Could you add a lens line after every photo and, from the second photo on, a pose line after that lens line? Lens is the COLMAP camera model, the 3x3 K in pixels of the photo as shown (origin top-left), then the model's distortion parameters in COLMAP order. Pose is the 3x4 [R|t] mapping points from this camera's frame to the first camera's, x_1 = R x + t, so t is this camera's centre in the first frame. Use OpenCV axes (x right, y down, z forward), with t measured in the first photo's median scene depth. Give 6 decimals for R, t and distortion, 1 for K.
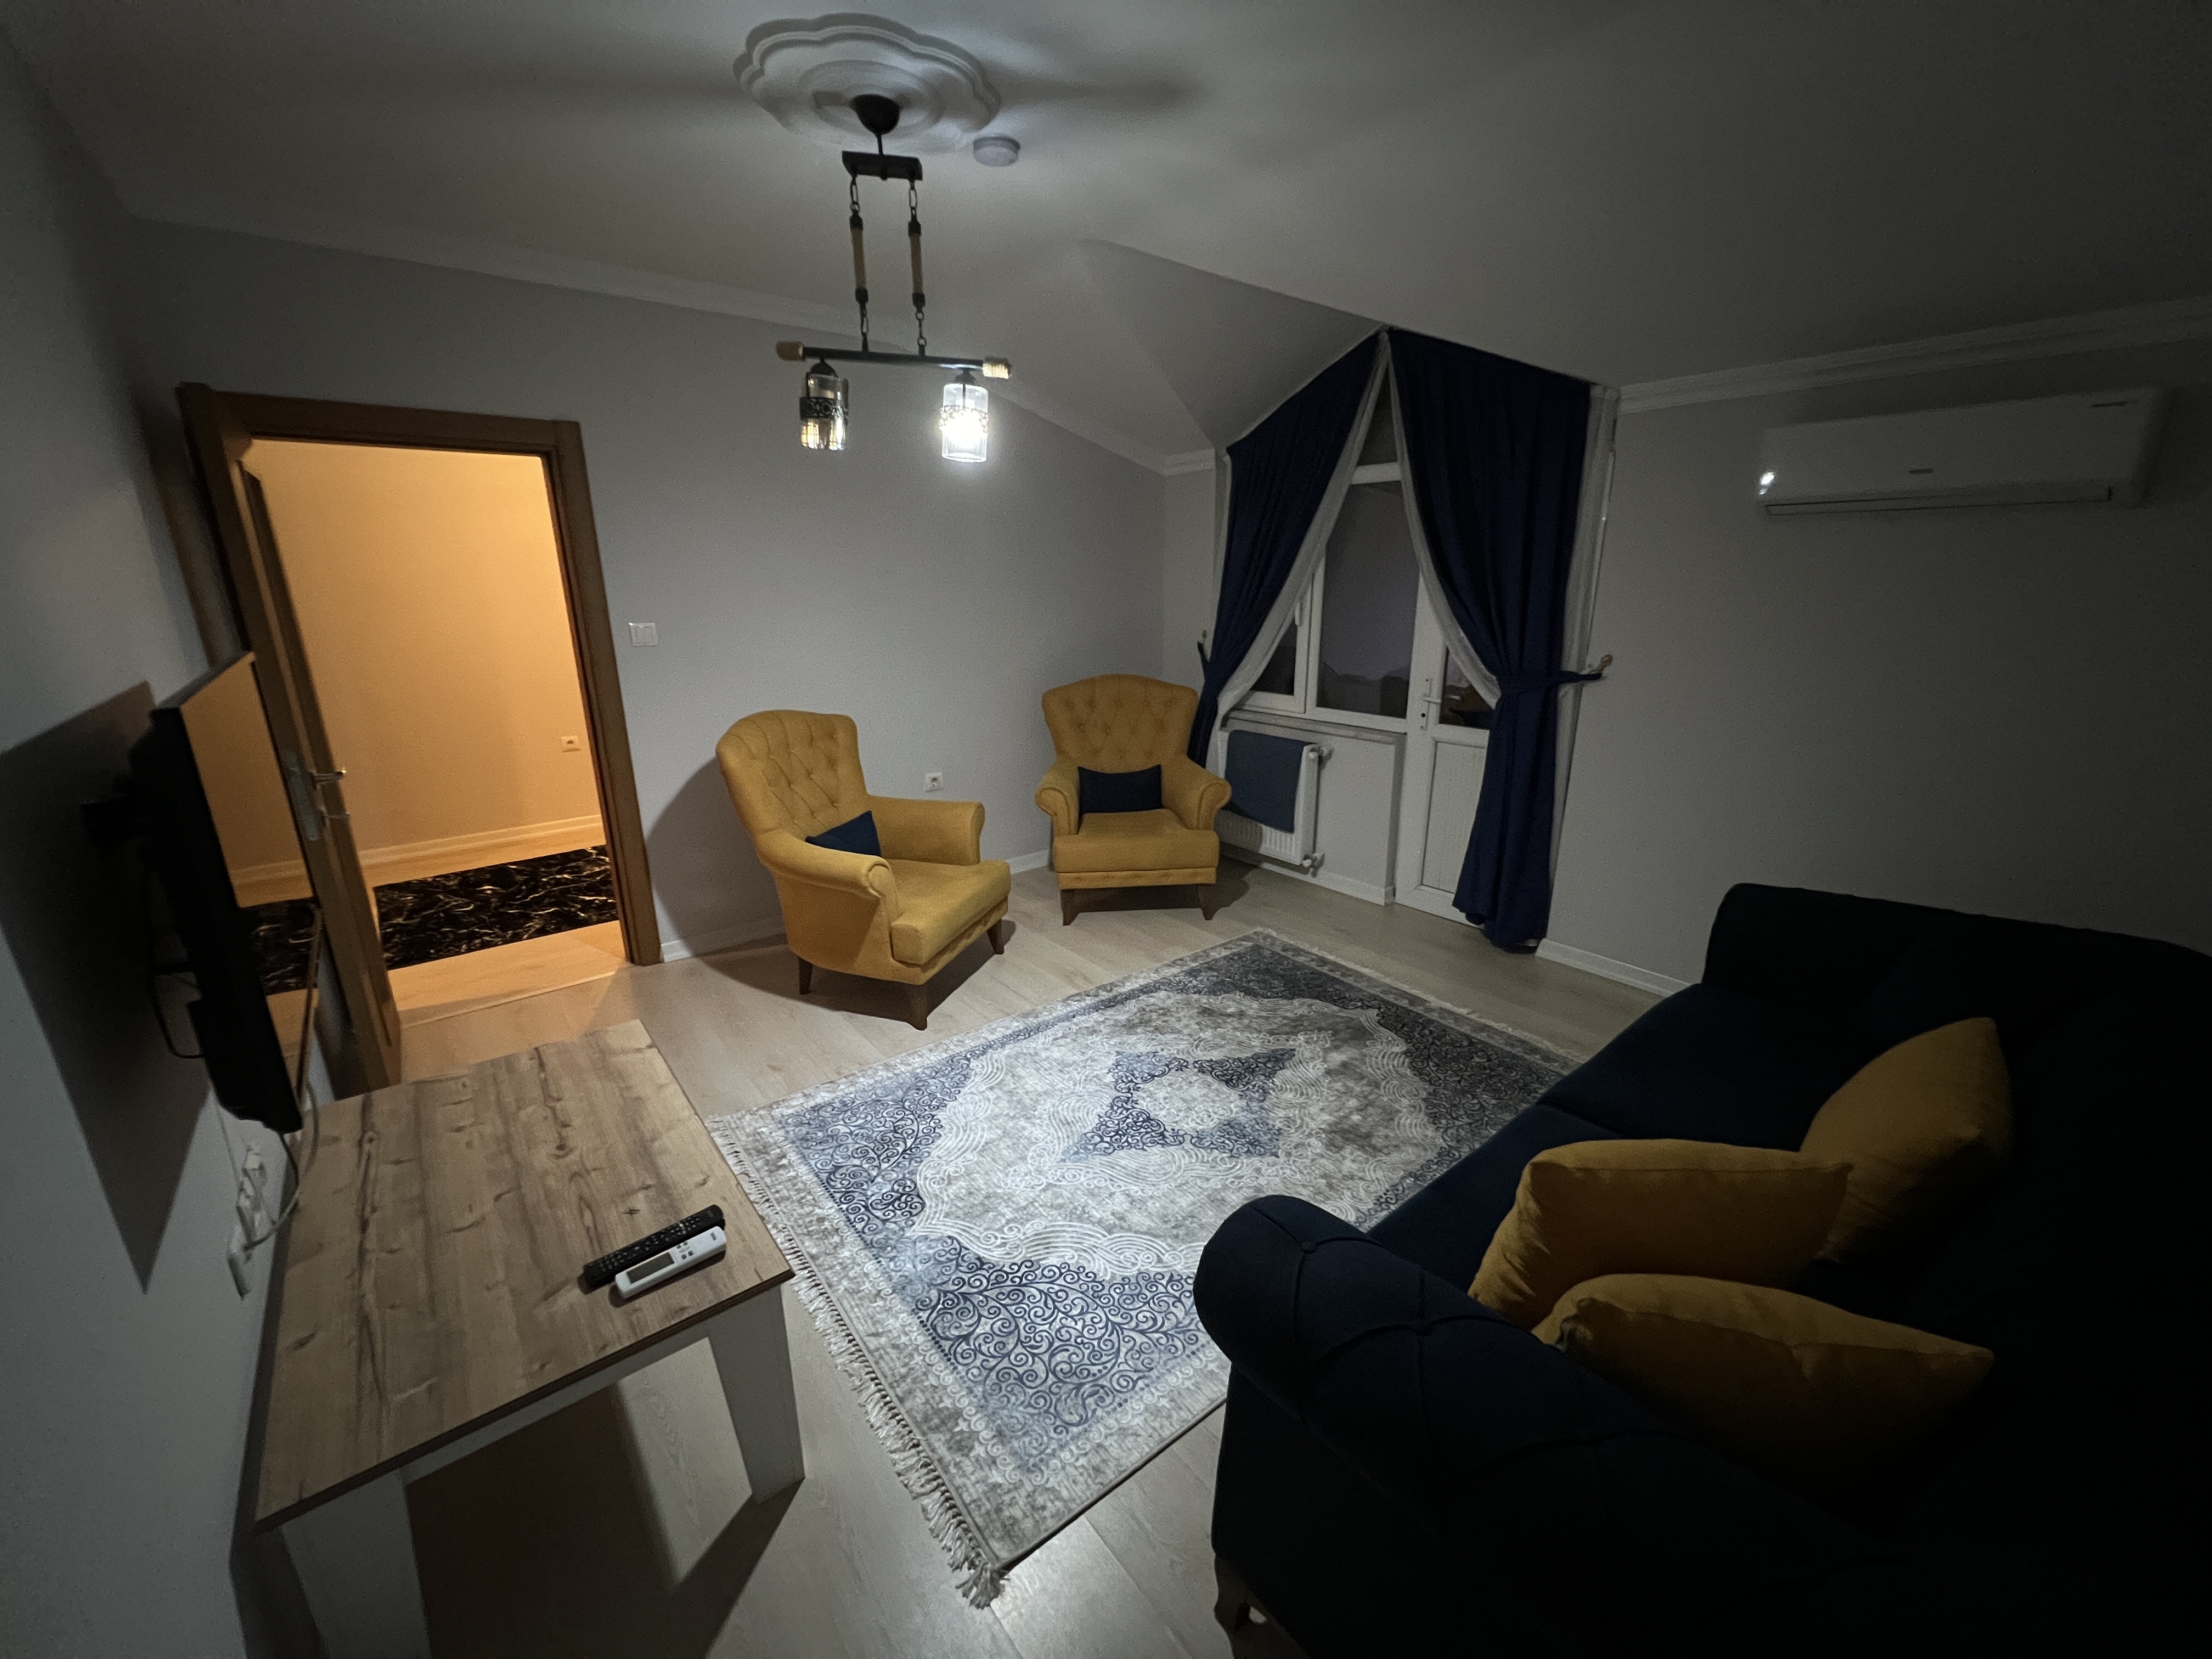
lens RADIAL K [[891.1, 0, 1106.3], [0, 891.1, 829.7], [0, 0, 1]] dist [-0.000585, 0.000693]
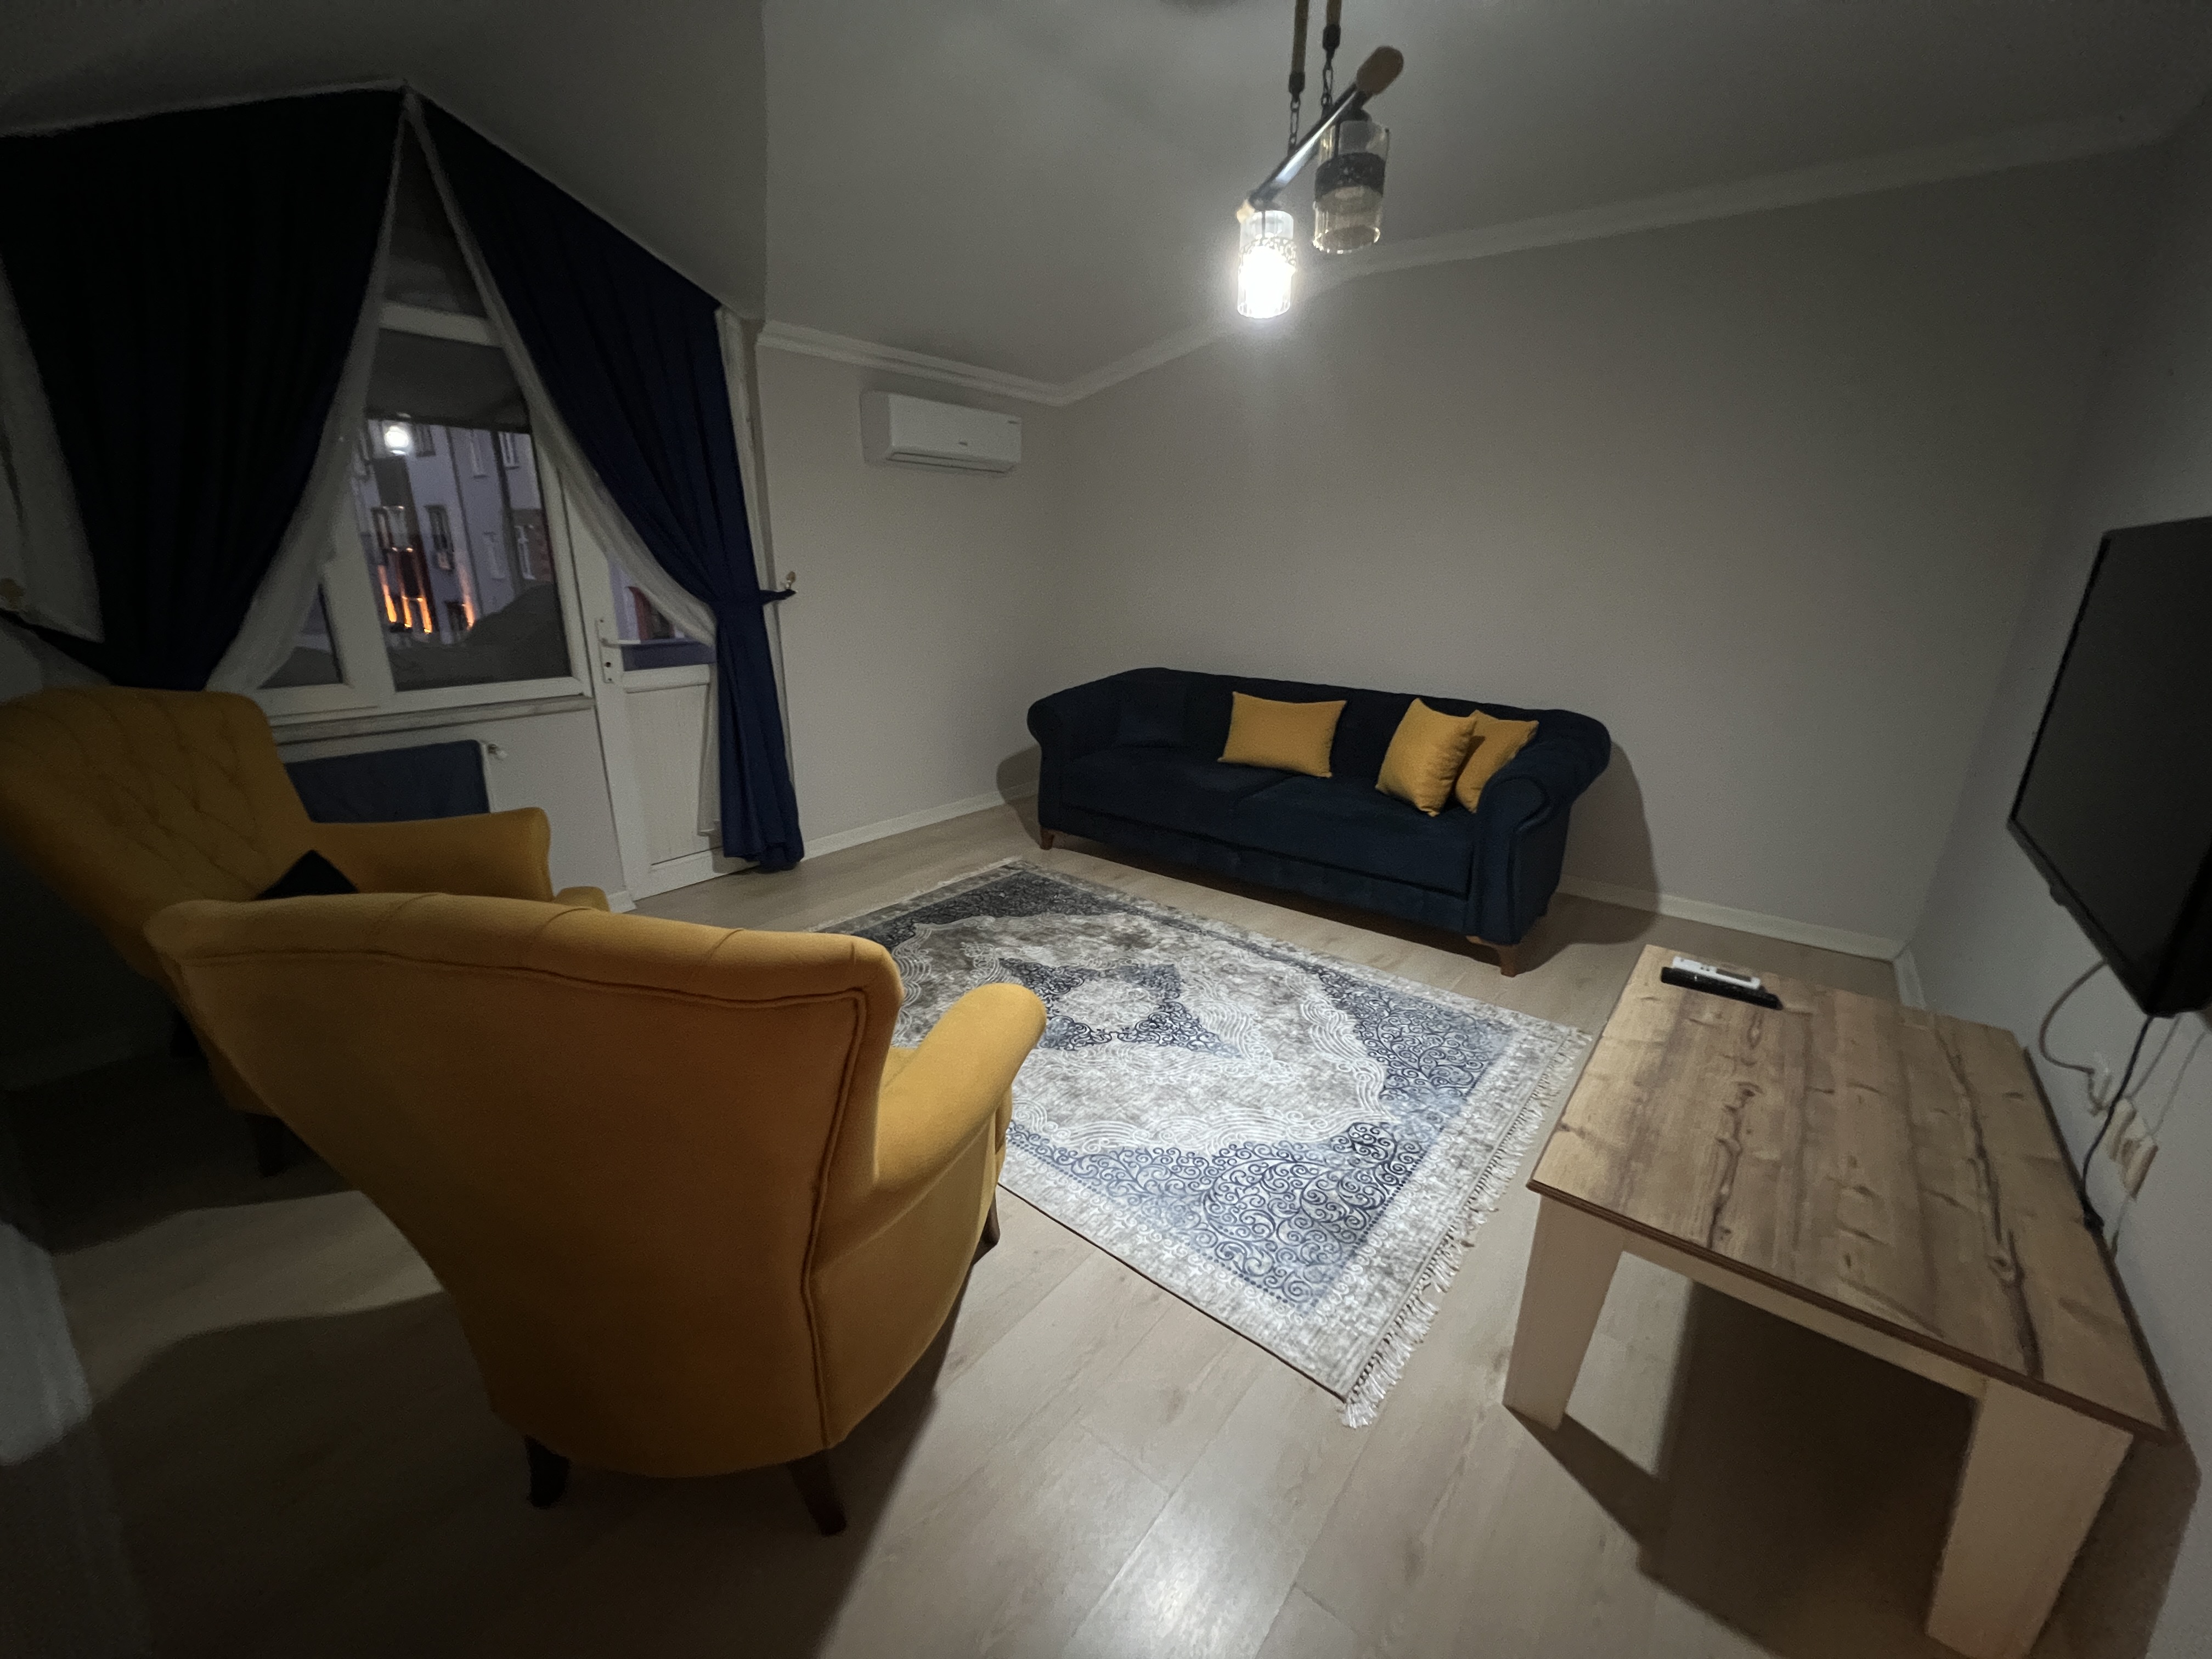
lens RADIAL K [[887.0, 0, 1106.8], [0, 887.0, 830.4], [0, 0, 1]] dist [-0.006120, 0.000931]
pose [[-0.232573, -0.289841, 0.928387, -1.023572], [0.256885, 0.902357, 0.346068, -0.294132], [-0.938041, 0.318974, -0.135408, 1.389675]]
